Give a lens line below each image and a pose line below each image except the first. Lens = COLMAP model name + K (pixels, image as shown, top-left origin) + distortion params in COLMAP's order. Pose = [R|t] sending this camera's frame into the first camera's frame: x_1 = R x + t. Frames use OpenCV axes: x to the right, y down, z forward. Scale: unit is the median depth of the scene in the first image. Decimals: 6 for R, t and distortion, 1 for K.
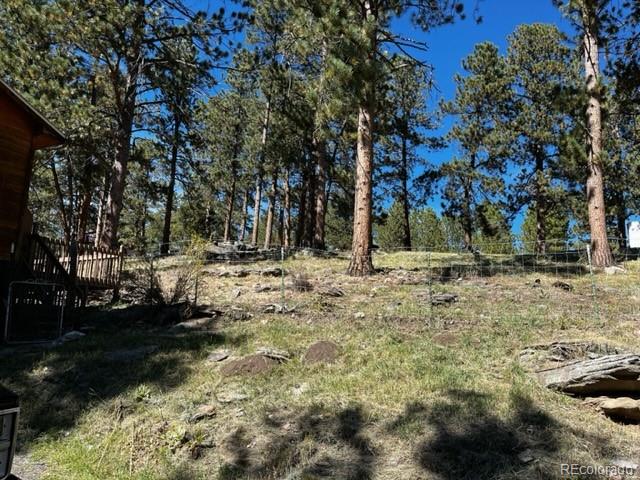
lens RADIAL K [[480.7, 0, 322.7], [0, 480.7, 238.3], [0, 0, 1]] dist [0.090477, -0.124214]
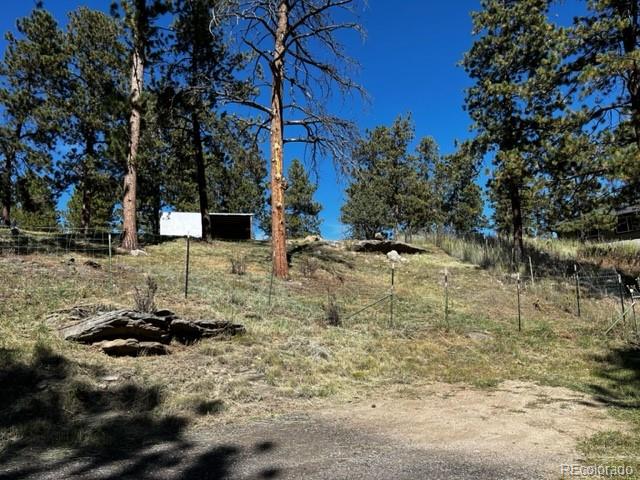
lens RADIAL K [[480.7, 0, 322.7], [0, 480.7, 238.3], [0, 0, 1]] dist [0.090477, -0.124214]
pose [[0.641301, 0.058373, 0.765066, -0.046241], [-0.092181, 0.995741, 0.001296, -0.013981], [-0.761732, -0.071356, 0.643951, -0.136025]]
